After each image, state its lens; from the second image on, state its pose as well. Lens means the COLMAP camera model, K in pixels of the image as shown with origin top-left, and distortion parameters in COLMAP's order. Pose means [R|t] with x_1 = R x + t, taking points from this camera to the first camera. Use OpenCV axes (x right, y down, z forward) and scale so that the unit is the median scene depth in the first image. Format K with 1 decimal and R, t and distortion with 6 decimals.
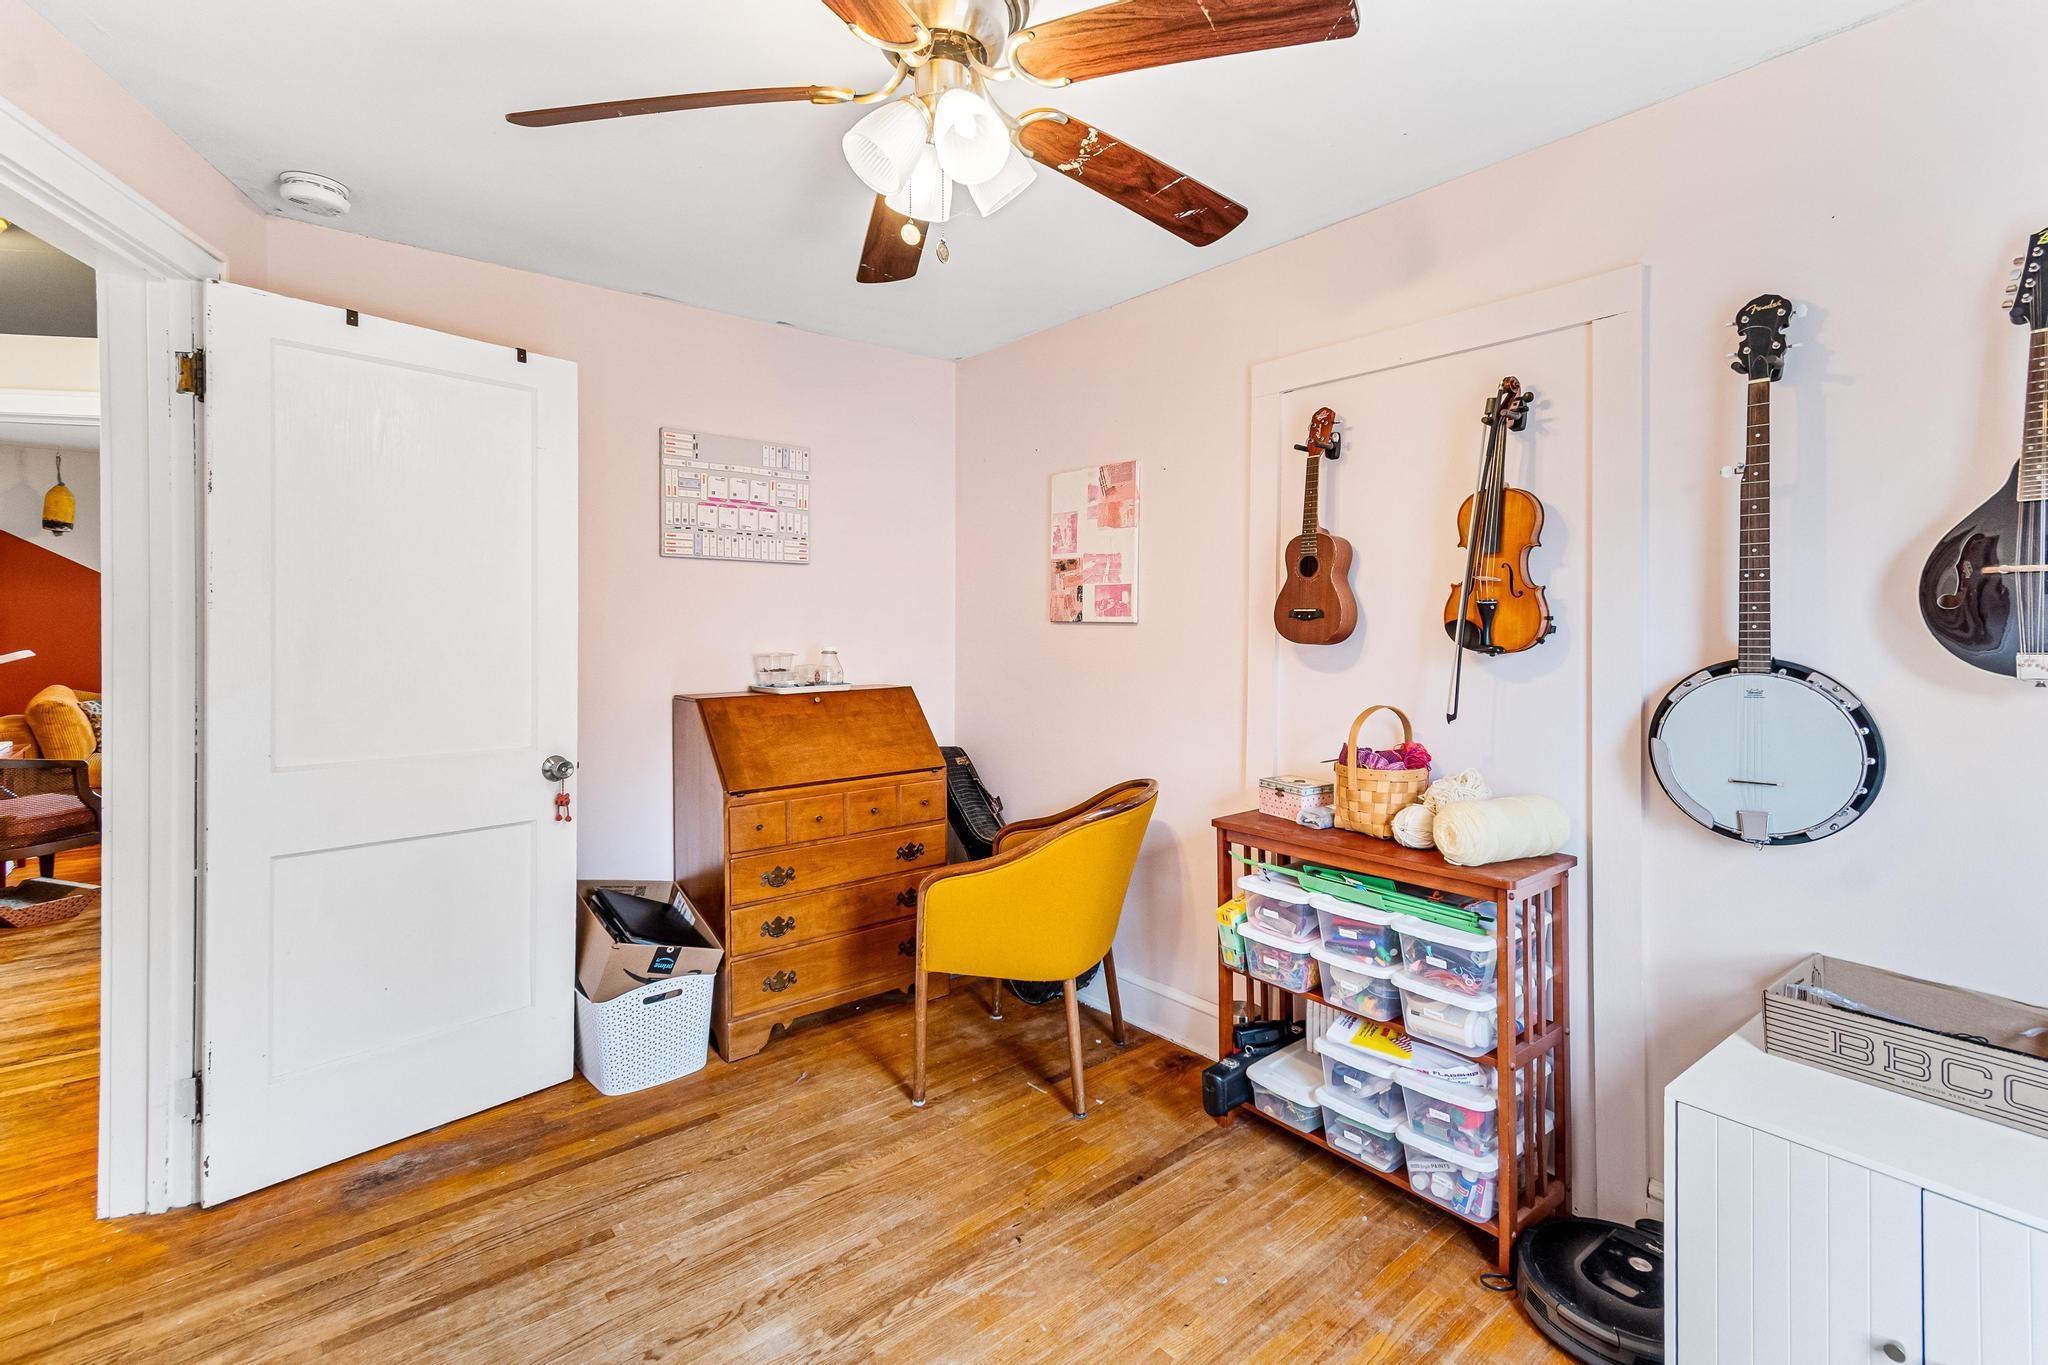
lens RADIAL K [[907.0, 0, 1024.2], [0, 907.0, 626.6], [0, 0, 1]] dist [0.001284, 0.000163]
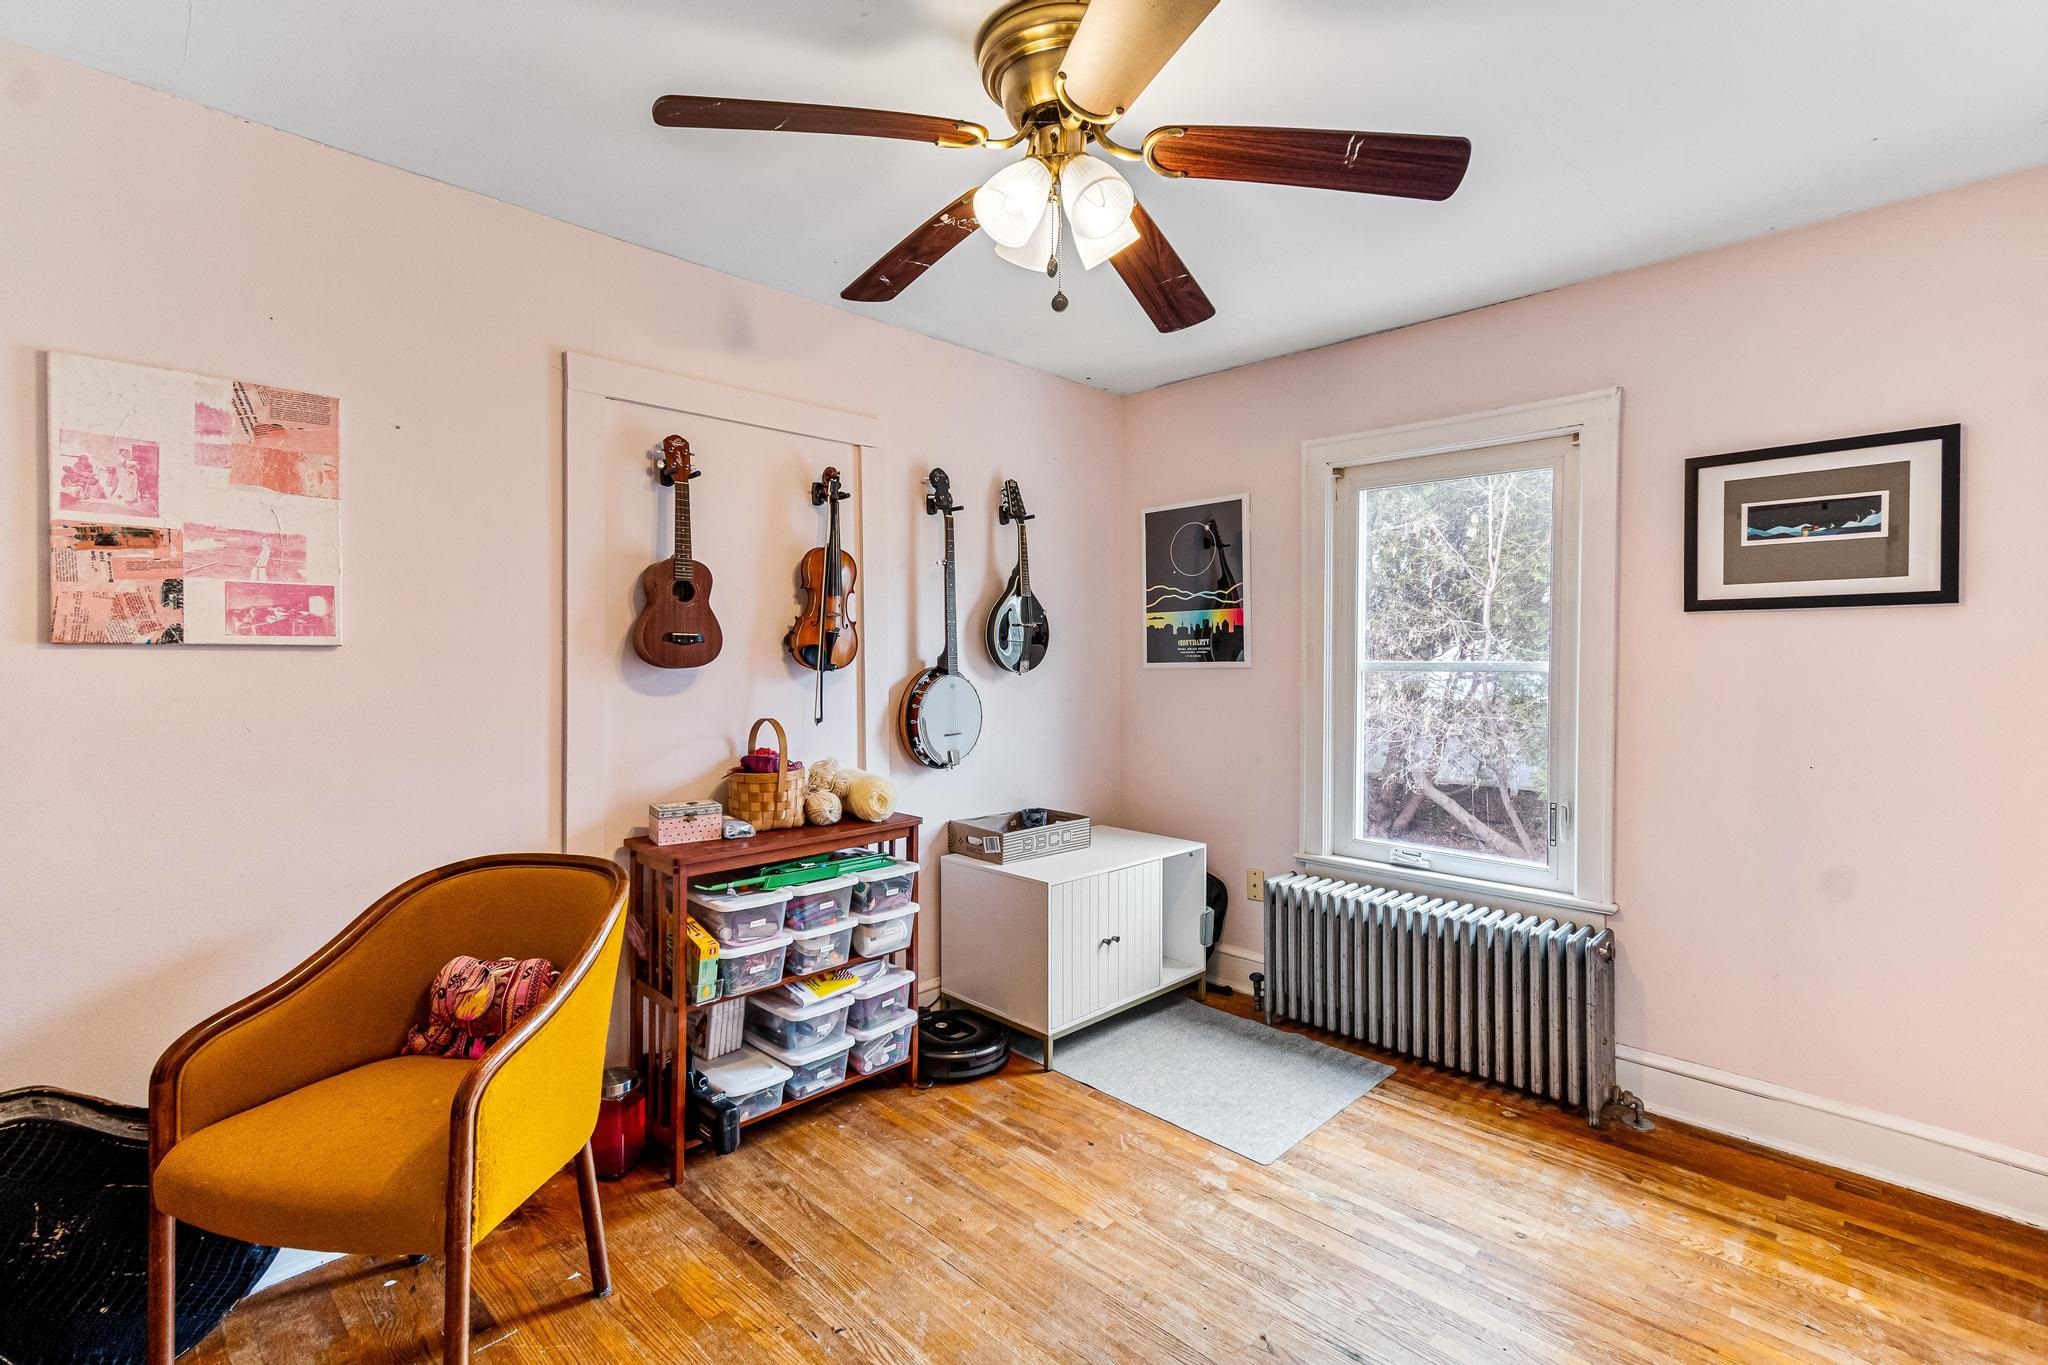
lens RADIAL K [[901.8, 0, 1030.6], [0, 901.8, 650.0], [0, 0, 1]] dist [-0.002254, -0.000343]
pose [[-0.096868, -0.001378, 0.995296, -0.803957], [0.001532, 0.999998, 0.001534, -0.002194], [-0.995296, 0.001673, -0.096866, 0.788202]]
